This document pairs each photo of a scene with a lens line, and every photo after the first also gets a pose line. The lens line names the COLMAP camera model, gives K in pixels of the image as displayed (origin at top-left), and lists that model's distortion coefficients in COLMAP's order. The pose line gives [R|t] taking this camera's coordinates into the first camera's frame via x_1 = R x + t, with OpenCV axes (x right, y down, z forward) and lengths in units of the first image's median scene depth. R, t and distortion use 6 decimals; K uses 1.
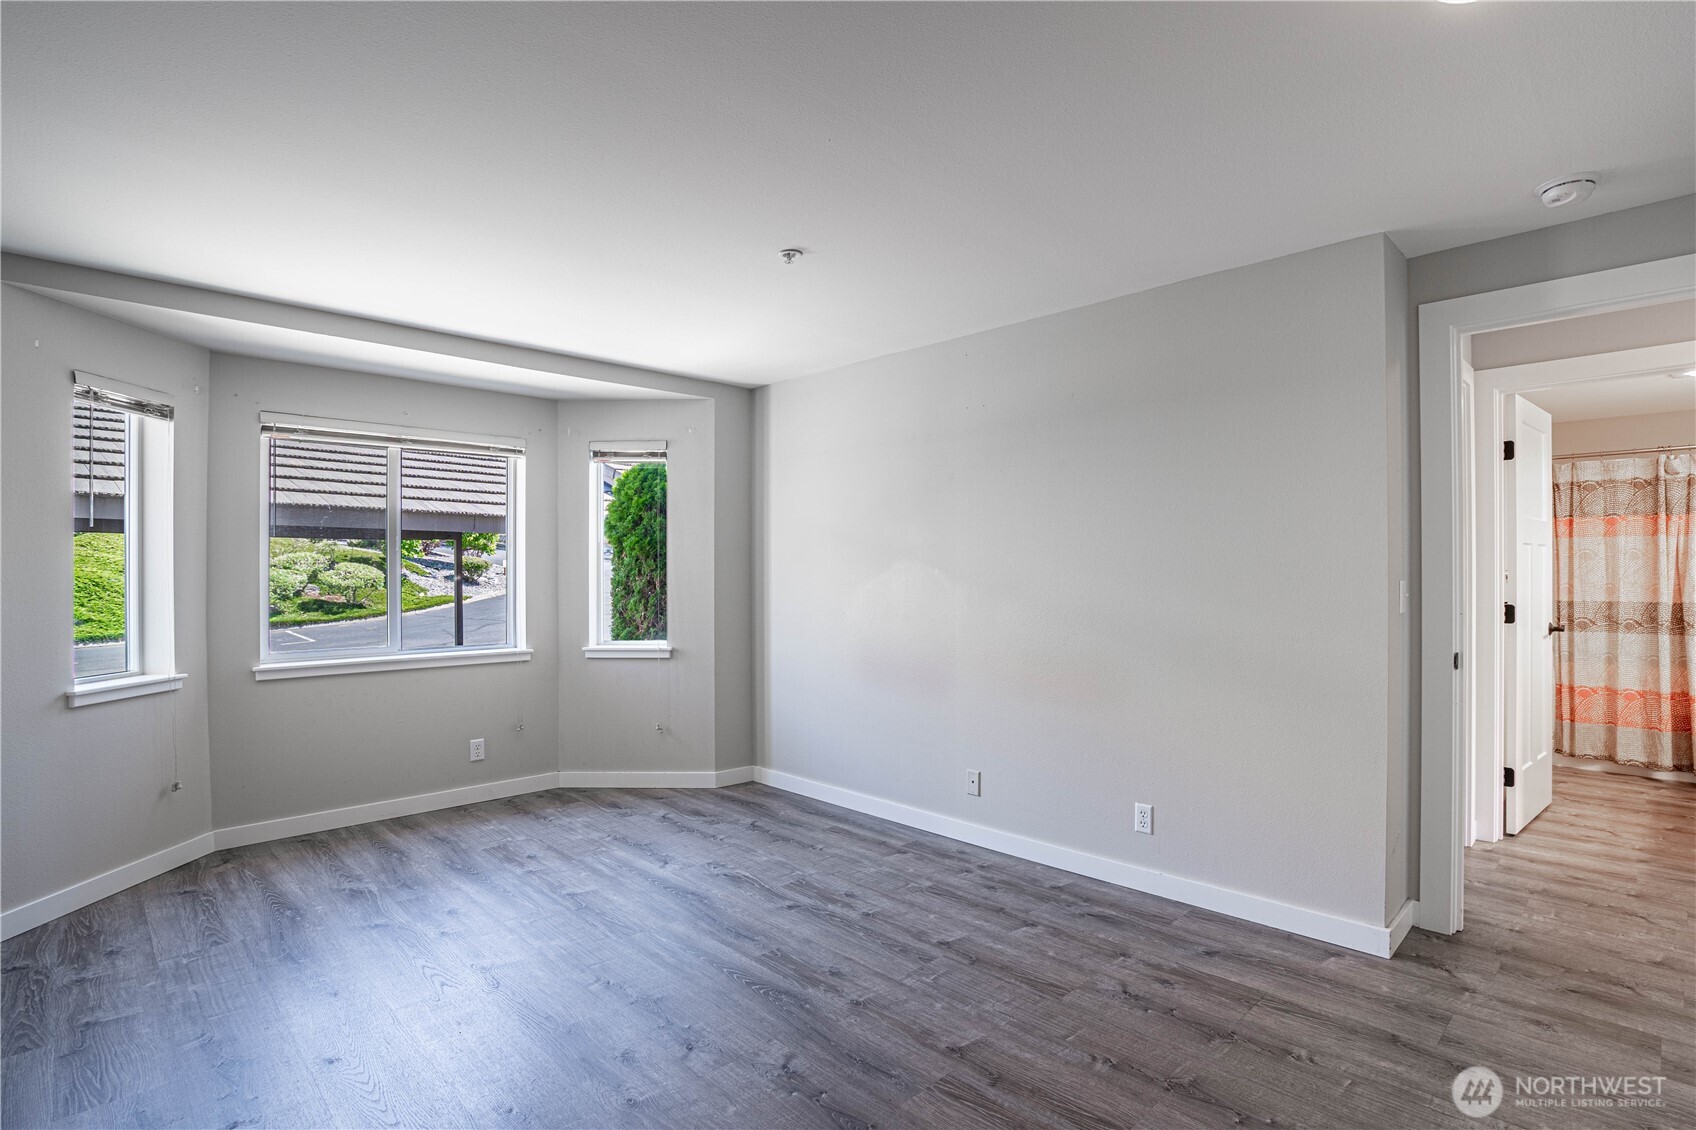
lens RADIAL K [[829.7, 0, 854.4], [0, 829.7, 546.1], [0, 0, 1]] dist [-0.057398, 0.021824]
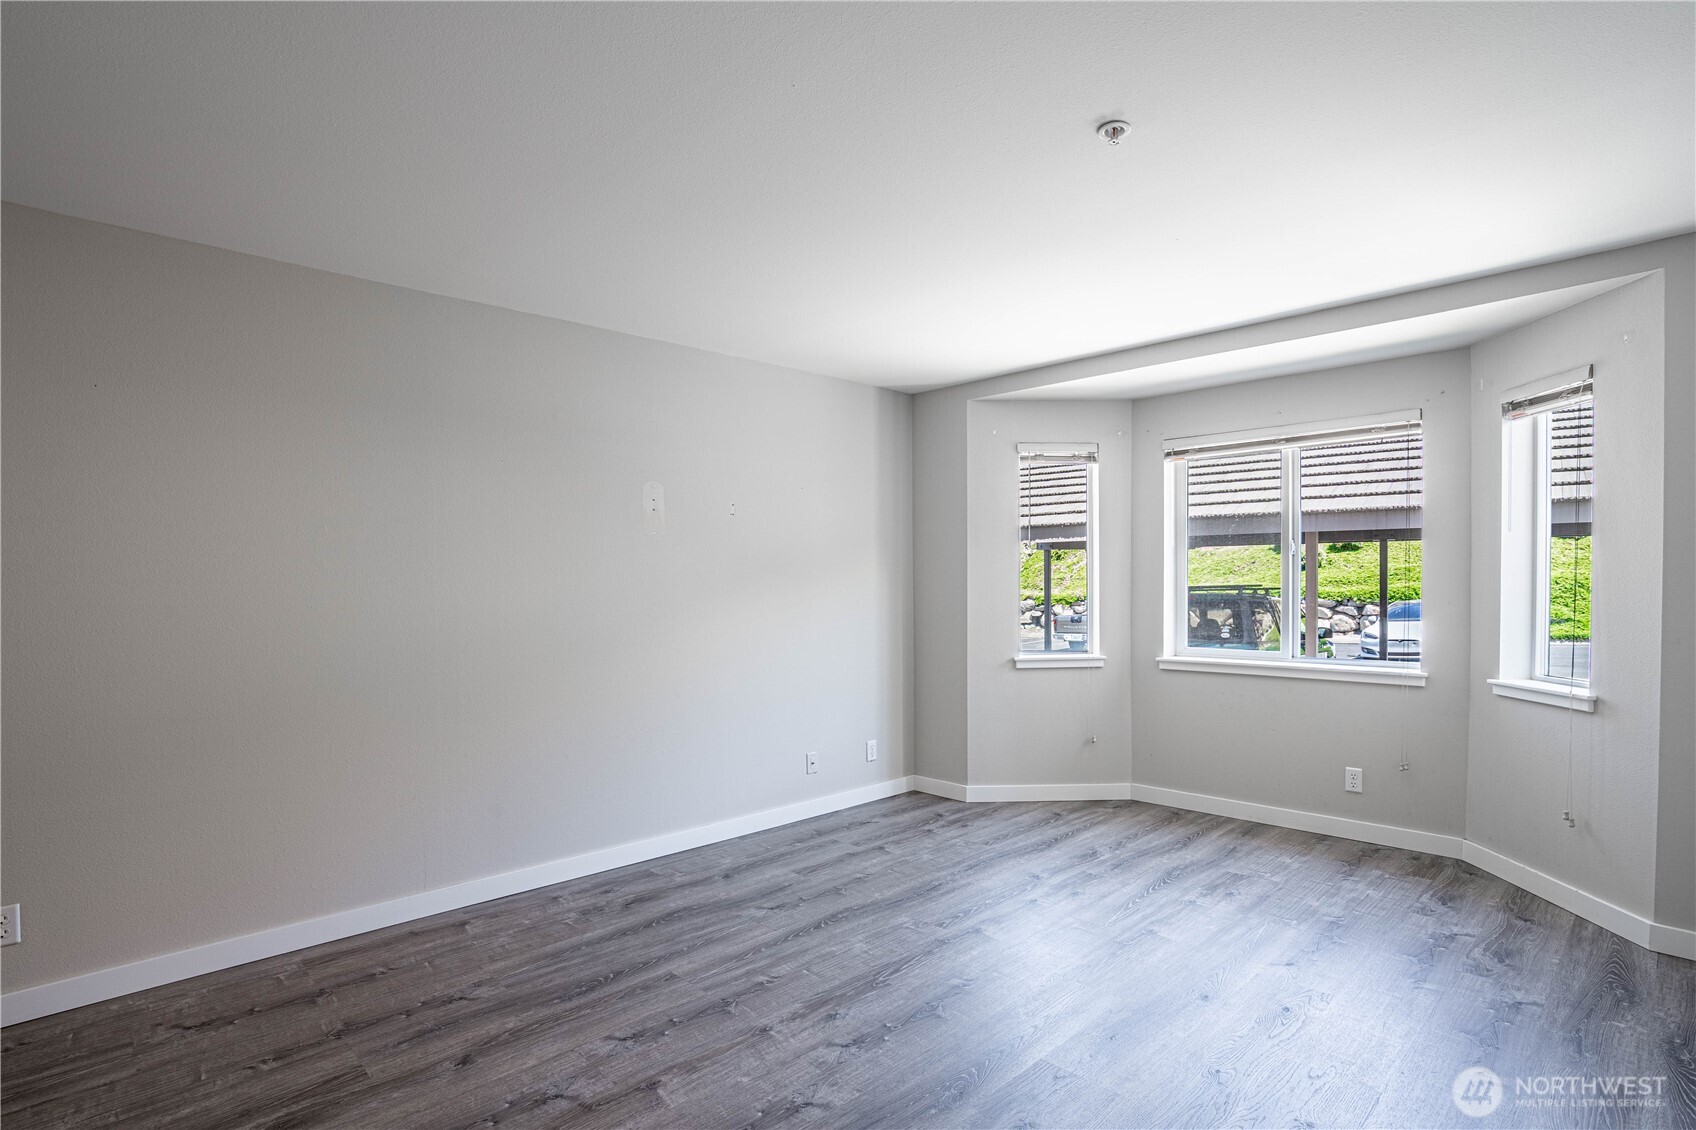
lens RADIAL K [[835.4, 0, 910.1], [0, 835.4, 574.9], [0, 0, 1]] dist [-0.055892, 0.022076]
pose [[0.041279, -0.002142, -0.999145, 0.863068], [0.039640, 0.999214, -0.000504, 0.026574], [0.998361, -0.039586, 0.041331, 1.086495]]
